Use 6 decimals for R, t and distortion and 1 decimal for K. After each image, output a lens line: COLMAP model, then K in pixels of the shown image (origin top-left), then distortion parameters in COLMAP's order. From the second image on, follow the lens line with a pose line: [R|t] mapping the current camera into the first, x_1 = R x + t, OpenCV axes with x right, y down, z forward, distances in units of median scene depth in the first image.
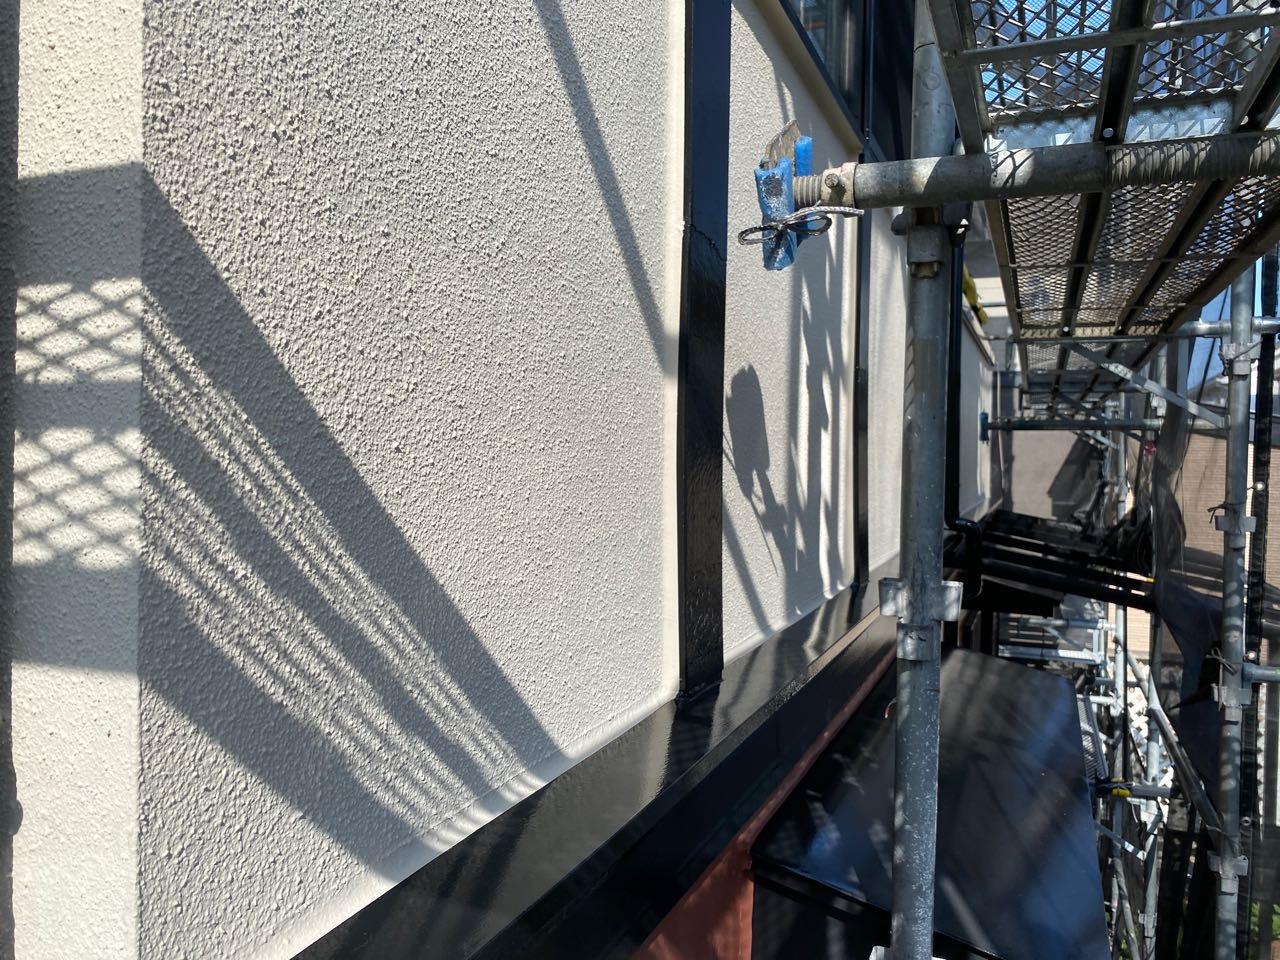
lens RADIAL K [[989.4, 0, 640.0], [0, 989.4, 480.0], [0, 0, 1]] dist [0.009359, 0.004298]
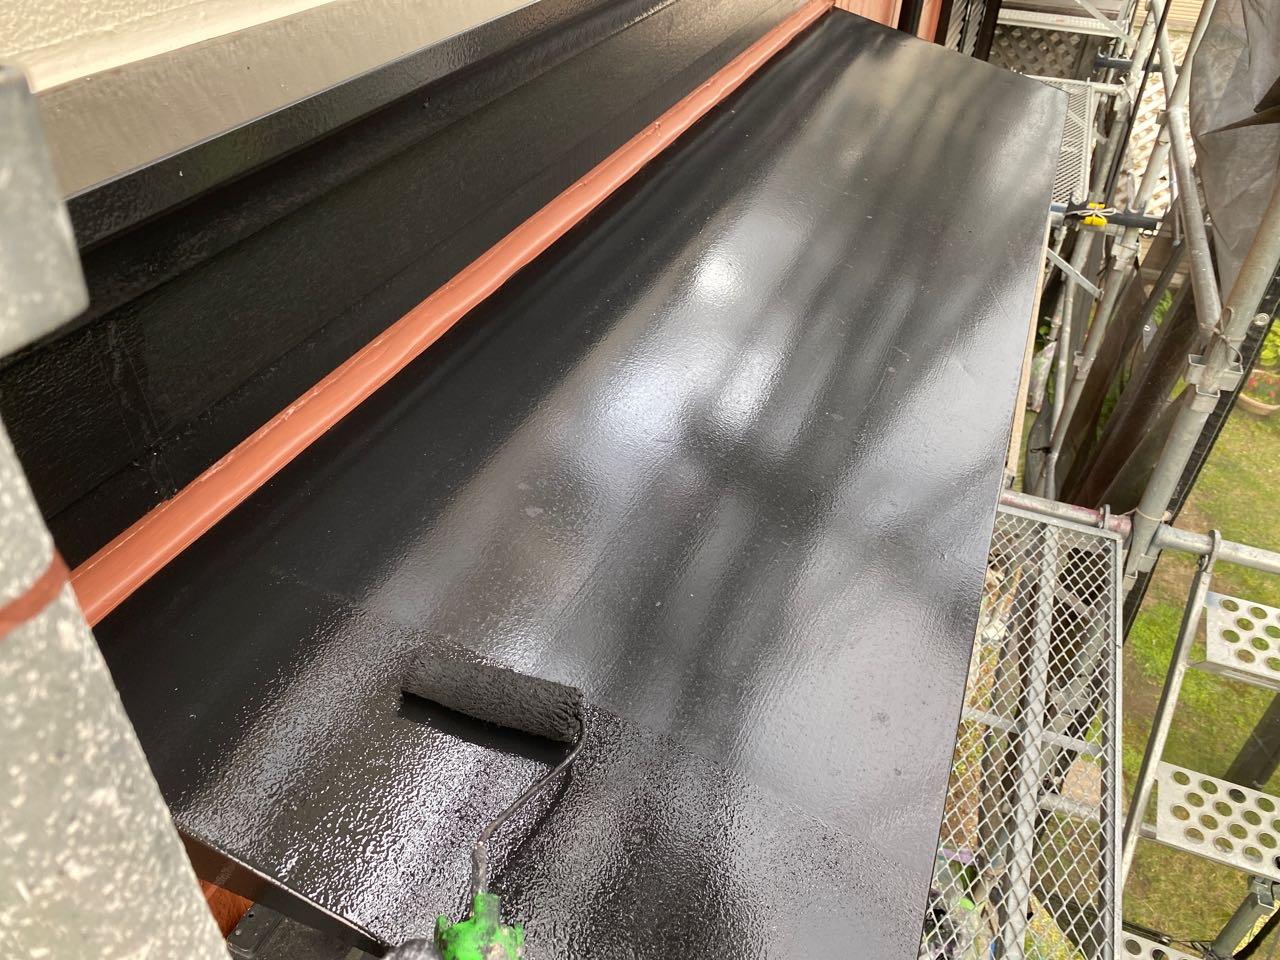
lens RADIAL K [[971.2, 0, 640.0], [0, 971.2, 480.0], [0, 0, 1]] dist [0.078999, -0.114278]
pose [[0.999908, 0.006122, 0.012088, 0.113209], [-0.011988, 0.815548, 0.578565, 0.033744], [-0.006317, -0.578656, 0.815547, 0.243998]]
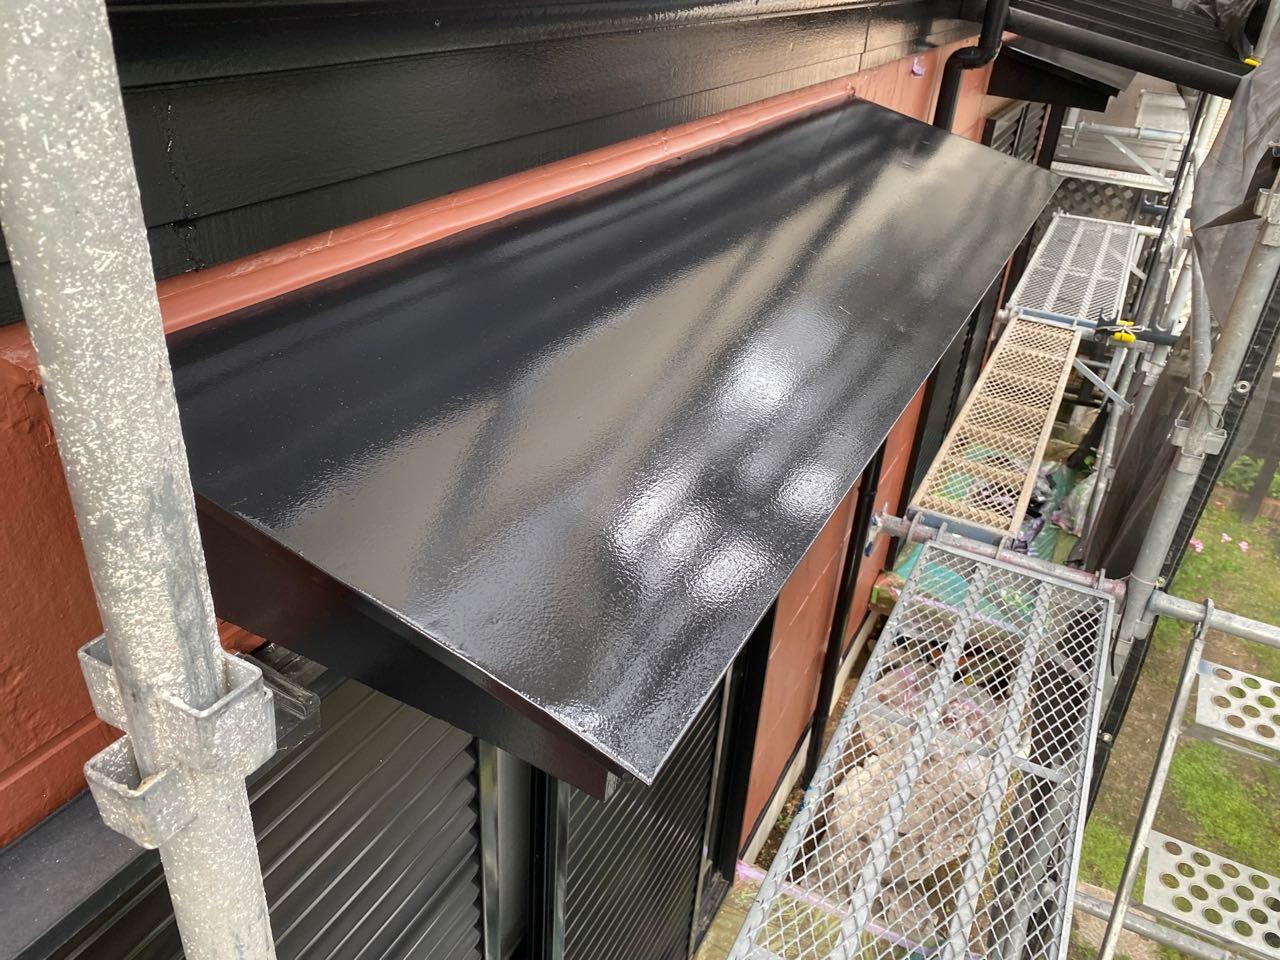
lens RADIAL K [[985.8, 0, 640.0], [0, 985.8, 480.0], [0, 0, 1]] dist [0.037535, -0.079023]
pose [[0.995823, 0.075021, -0.052043, 0.138336], [-0.042647, 0.886170, 0.461393, 0.060036], [0.080733, -0.457246, 0.885668, 0.192825]]
